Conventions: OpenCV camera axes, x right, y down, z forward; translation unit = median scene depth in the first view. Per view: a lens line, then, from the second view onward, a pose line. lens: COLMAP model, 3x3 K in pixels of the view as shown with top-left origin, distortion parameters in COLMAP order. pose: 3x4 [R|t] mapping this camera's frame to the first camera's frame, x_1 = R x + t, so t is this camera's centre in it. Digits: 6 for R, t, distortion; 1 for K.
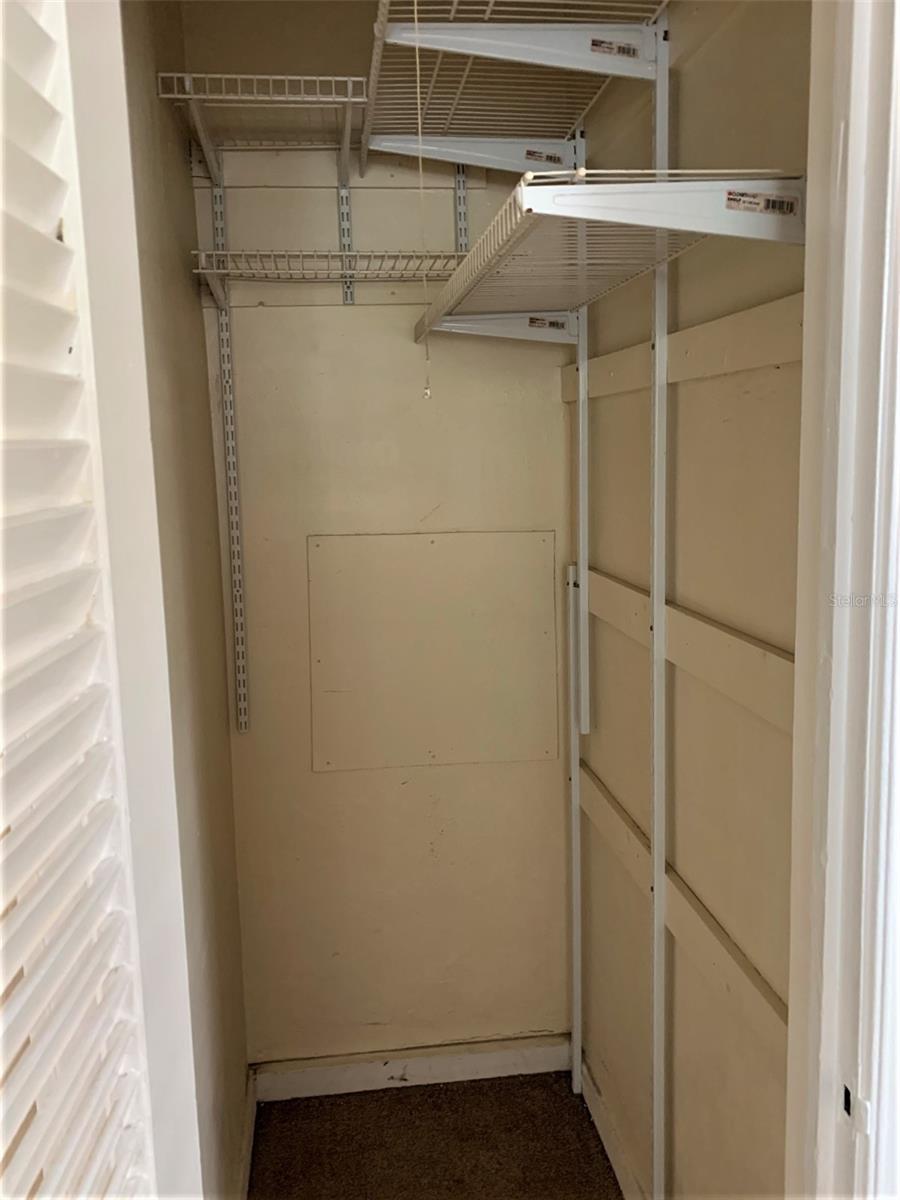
lens RADIAL K [[948.3, 0, 452.6], [0, 948.3, 573.0], [0, 0, 1]] dist [0.073712, -0.101799]
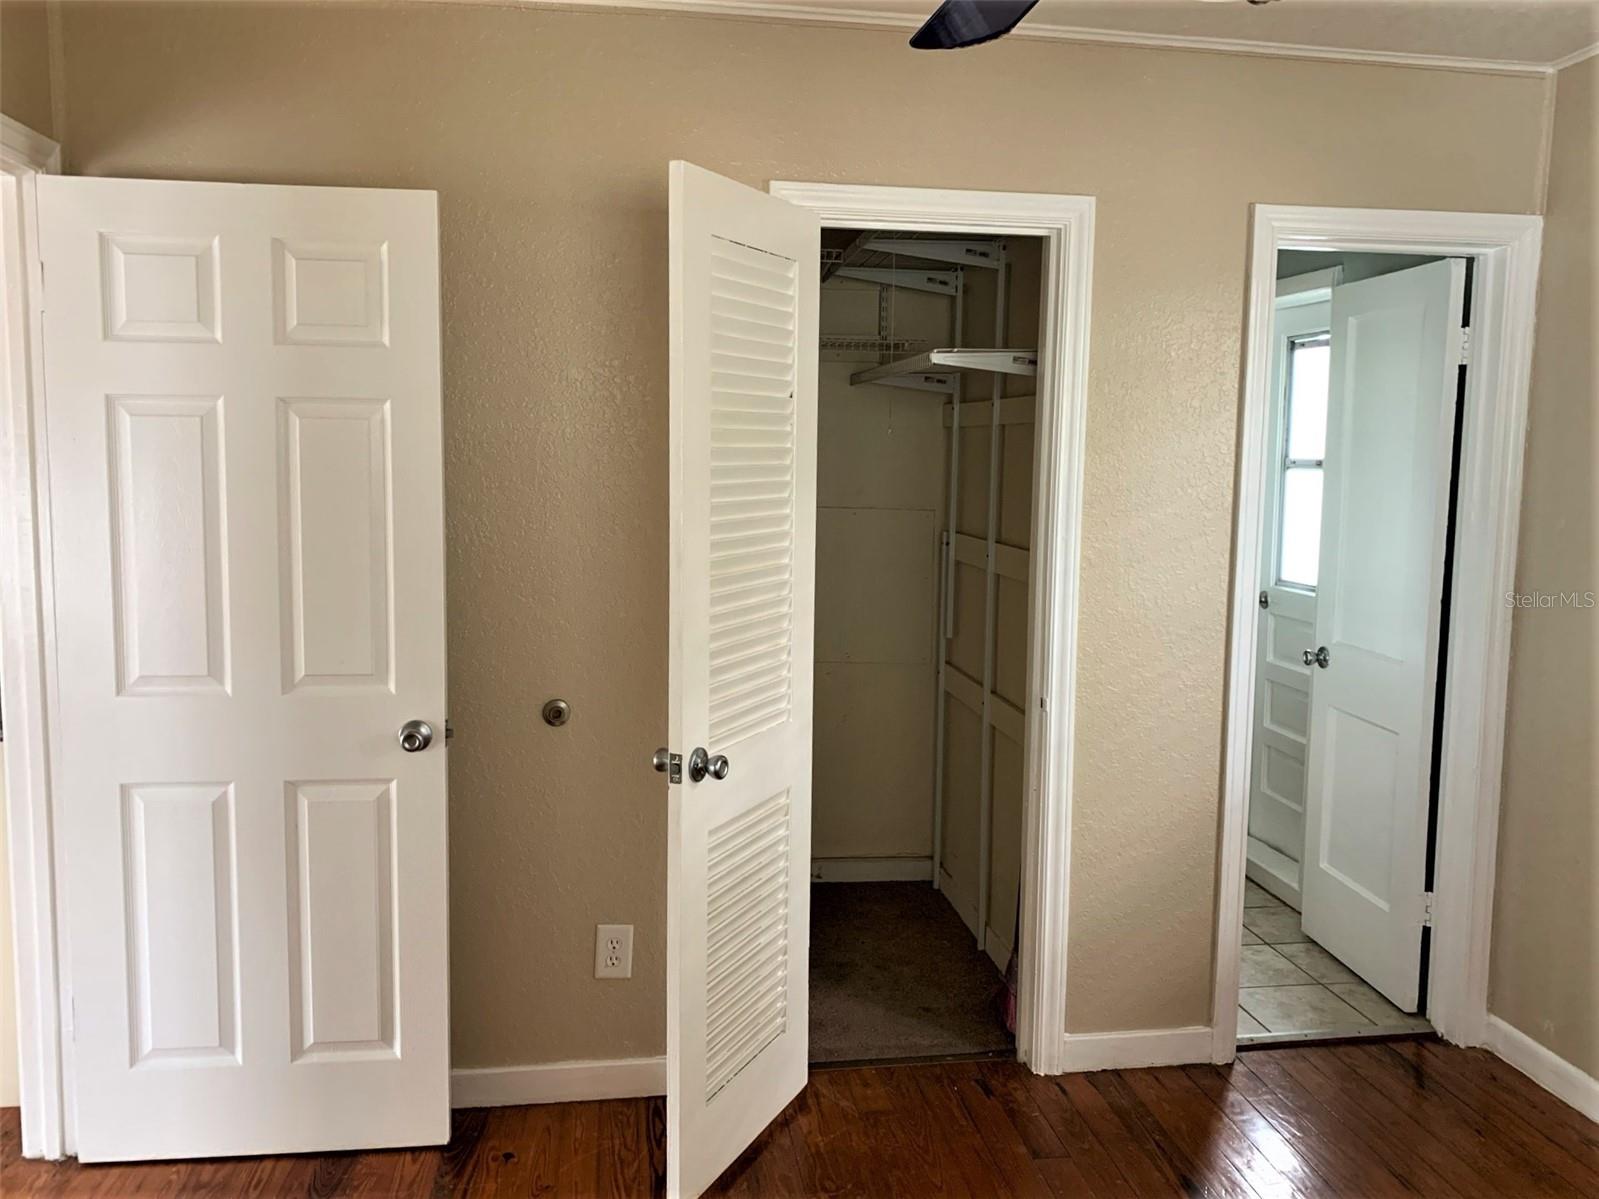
lens RADIAL K [[1232.7, 0, 799.5], [0, 1232.7, 599.5], [0, 0, 1]] dist [0.160020, -0.401616]
pose [[0.999300, 0.036295, 0.009016, -0.131827], [-0.036173, 0.999257, -0.013314, 0.142326], [-0.009493, 0.012978, 0.999871, -1.058188]]
